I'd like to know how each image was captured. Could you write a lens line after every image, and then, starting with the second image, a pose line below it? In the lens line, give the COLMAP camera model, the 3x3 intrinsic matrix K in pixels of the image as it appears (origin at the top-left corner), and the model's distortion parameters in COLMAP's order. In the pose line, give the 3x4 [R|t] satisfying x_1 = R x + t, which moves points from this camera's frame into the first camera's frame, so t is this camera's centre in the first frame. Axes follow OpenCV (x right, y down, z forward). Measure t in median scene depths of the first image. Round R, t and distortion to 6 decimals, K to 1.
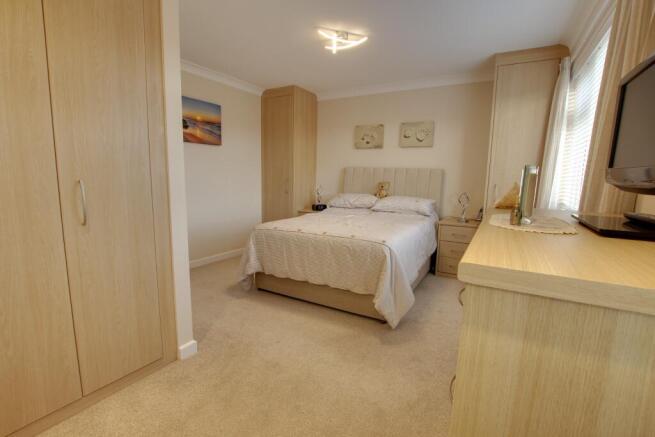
lens RADIAL K [[307.7, 0, 327.1], [0, 307.7, 221.0], [0, 0, 1]] dist [-0.029234, -0.000099]
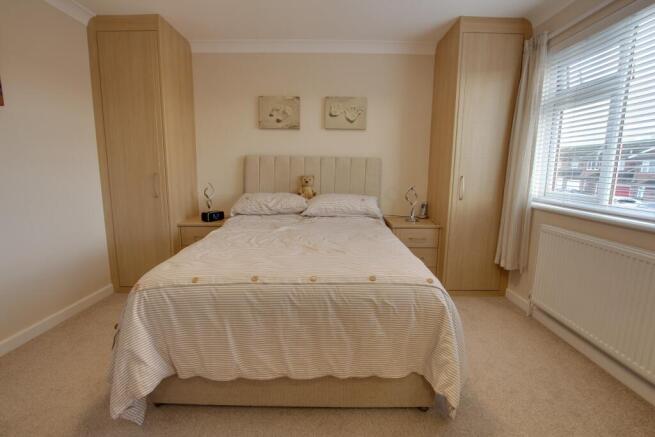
lens RADIAL K [[307.7, 0, 327.3], [0, 307.7, 219.5], [0, 0, 1]] dist [-0.029234, -0.000099]
pose [[0.866471, -0.092125, 0.490653, -0.149952], [0.079463, 0.995746, 0.046633, -0.053492], [-0.492862, -0.001417, 0.870106, 0.341834]]
